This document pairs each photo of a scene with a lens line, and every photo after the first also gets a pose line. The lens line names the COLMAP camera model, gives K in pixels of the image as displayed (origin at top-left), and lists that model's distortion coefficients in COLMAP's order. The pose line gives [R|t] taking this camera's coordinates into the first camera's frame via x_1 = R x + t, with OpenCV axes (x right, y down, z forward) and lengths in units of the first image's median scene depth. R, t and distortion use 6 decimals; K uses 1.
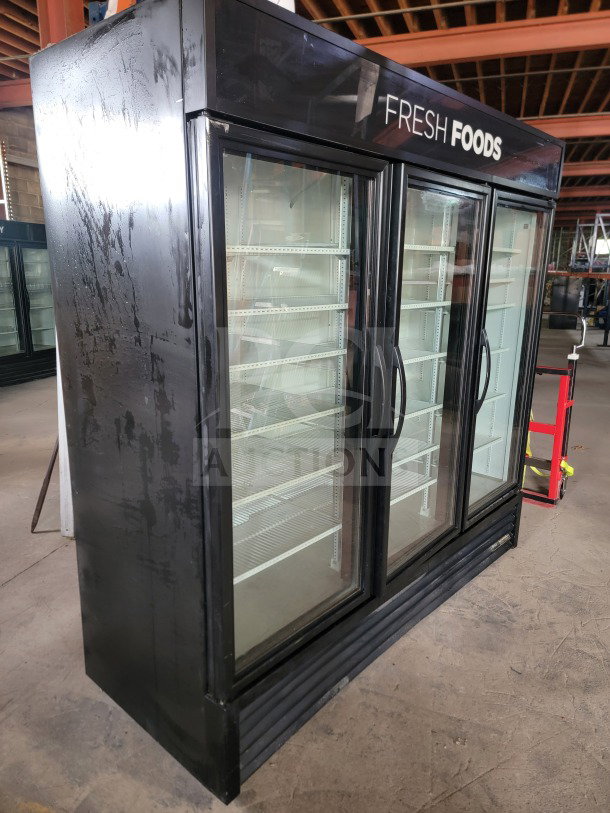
lens RADIAL K [[560.5, 0, 305.8], [0, 560.5, 403.0], [0, 0, 1]] dist [0.004262, -0.005309]
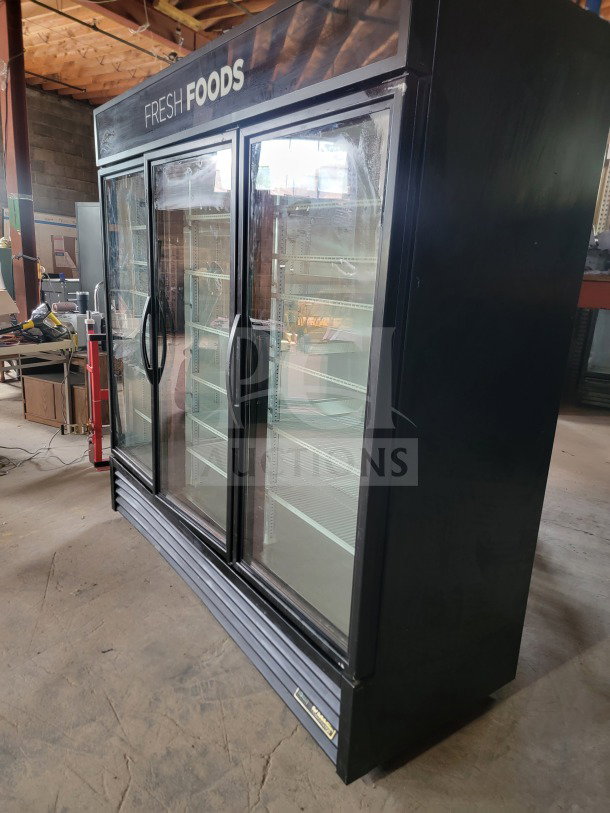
lens RADIAL K [[560.9, 0, 305.4], [0, 560.9, 432.2], [0, 0, 1]] dist [0.005565, 0.001684]
pose [[-0.204134, 0.242650, -0.948393, 1.324443], [-0.313215, 0.901678, 0.298115, -0.297959], [0.927483, 0.357907, -0.108062, 1.505766]]
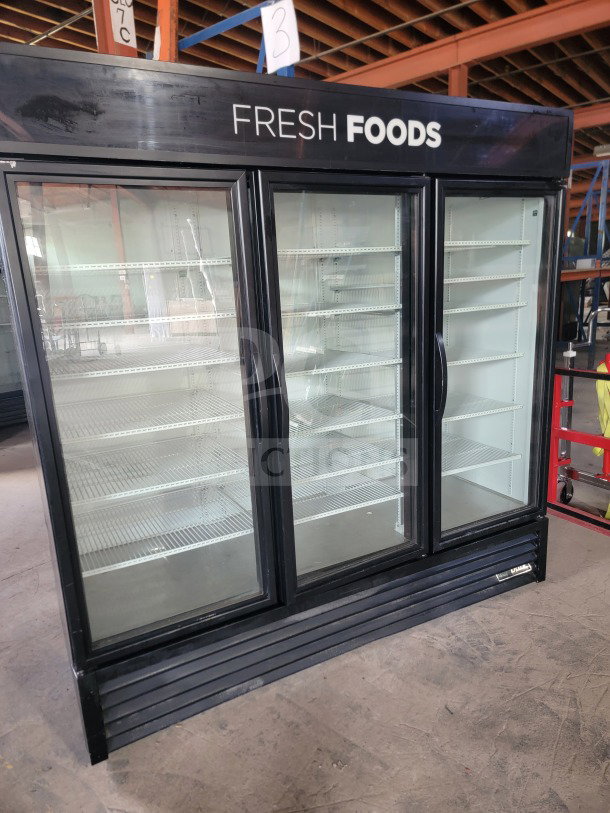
lens RADIAL K [[585.6, 0, 305.0], [0, 585.6, 406.5], [0, 0, 1]] dist [0.006138, 0.001917]
pose [[0.943583, 0.034650, -0.329318, 0.528134], [-0.033071, 0.999399, 0.010399, -0.016502], [0.329480, 0.001078, 0.944162, 0.033920]]
